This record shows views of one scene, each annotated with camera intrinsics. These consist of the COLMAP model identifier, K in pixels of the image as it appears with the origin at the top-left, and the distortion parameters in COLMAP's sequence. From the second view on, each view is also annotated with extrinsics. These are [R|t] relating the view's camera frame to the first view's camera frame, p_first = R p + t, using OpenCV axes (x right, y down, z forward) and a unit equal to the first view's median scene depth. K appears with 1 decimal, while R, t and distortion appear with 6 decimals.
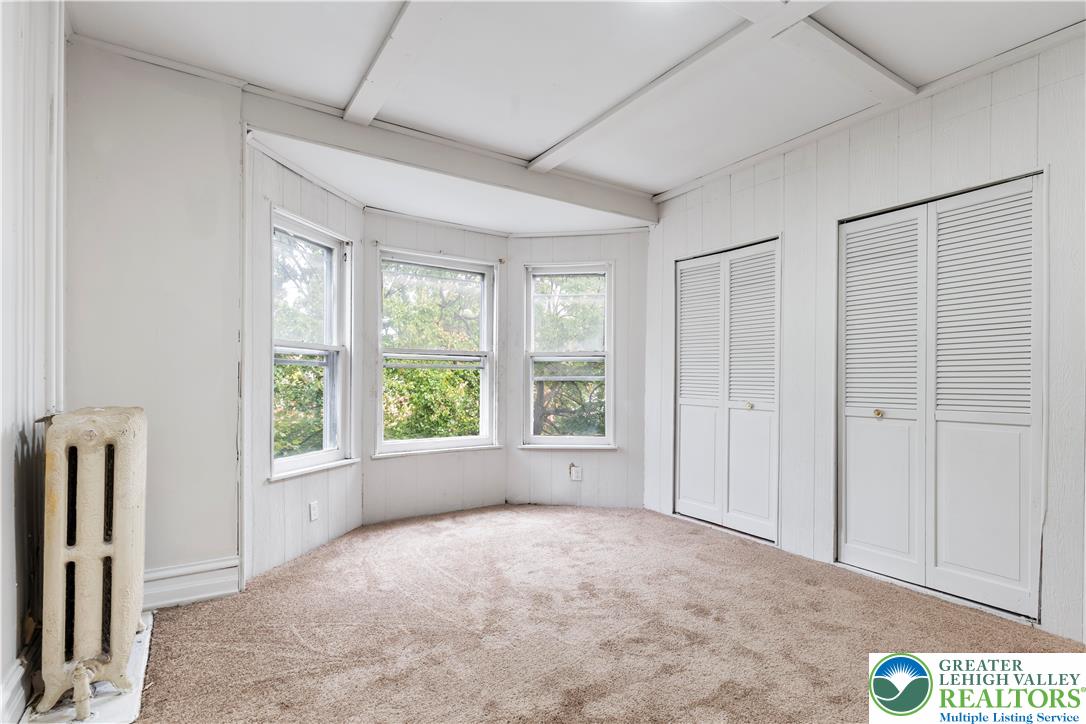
lens RADIAL K [[527.4, 0, 532.1], [0, 527.4, 381.5], [0, 0, 1]] dist [0.005262, -0.000601]
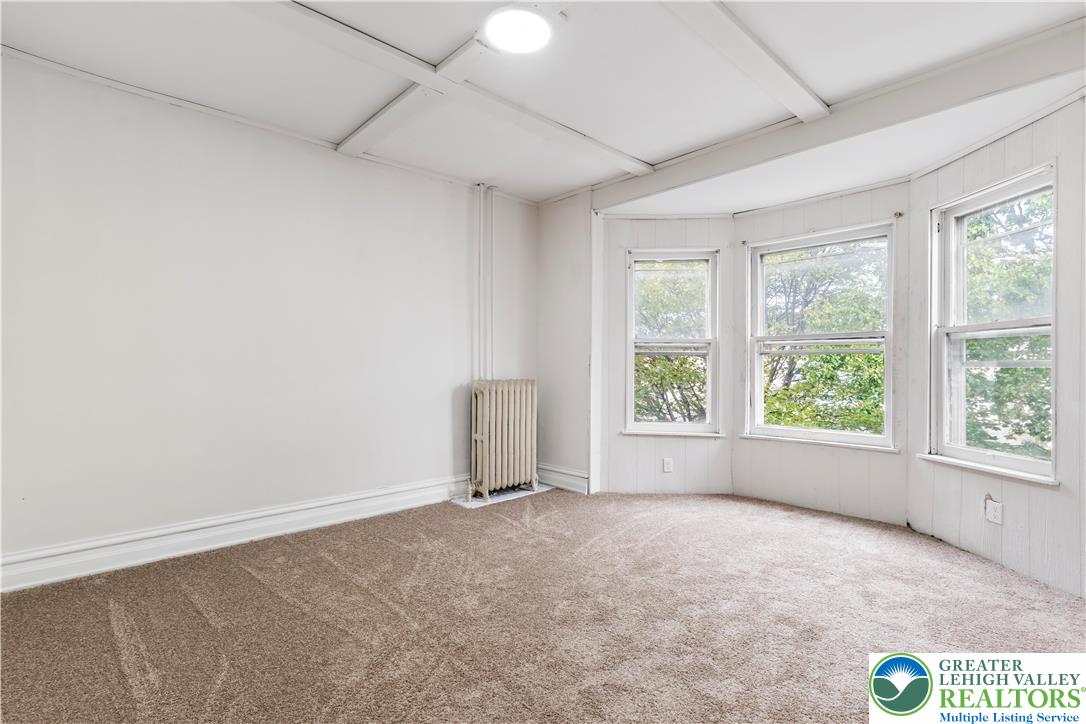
lens RADIAL K [[527.4, 0, 544.2], [0, 527.4, 363.0], [0, 0, 1]] dist [0.005262, -0.000601]
pose [[0.167196, -0.010778, -0.985865, 0.741940], [-0.004215, 0.999923, -0.011647, 0.004384], [0.985915, 0.006102, 0.167138, 0.414440]]
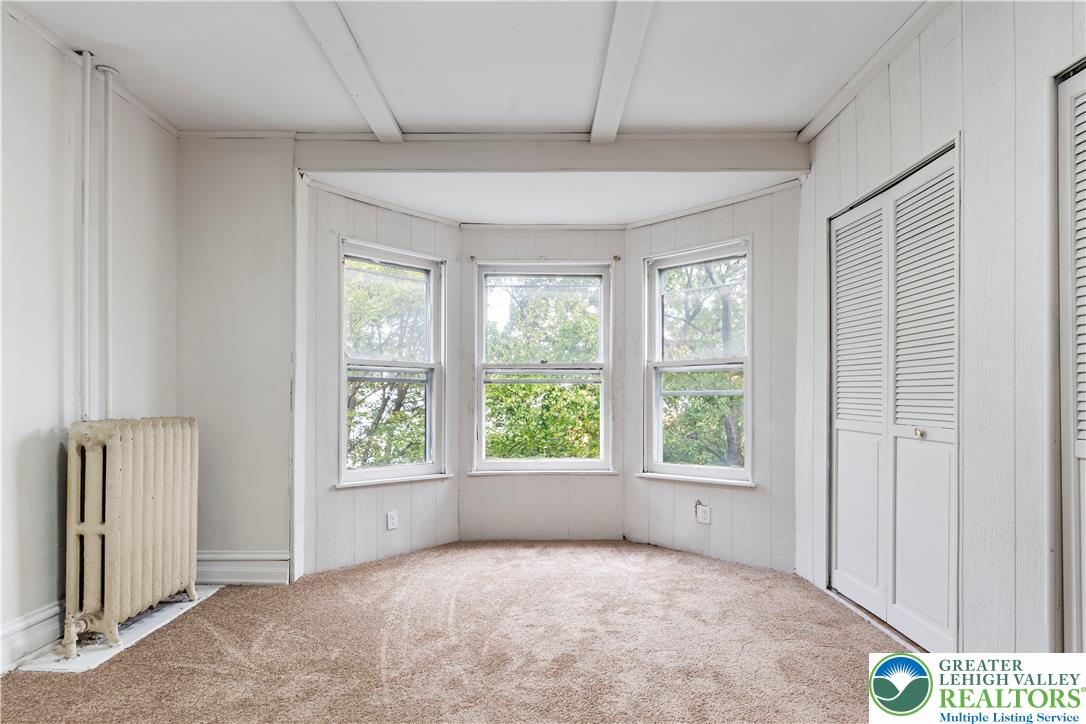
lens RADIAL K [[527.4, 0, 532.2], [0, 527.4, 397.2], [0, 0, 1]] dist [0.005262, -0.000601]
pose [[0.838203, -0.006533, -0.545319, 0.350584], [0.002181, 0.999960, -0.008627, 0.008234], [0.545354, 0.006042, 0.838184, 0.236530]]
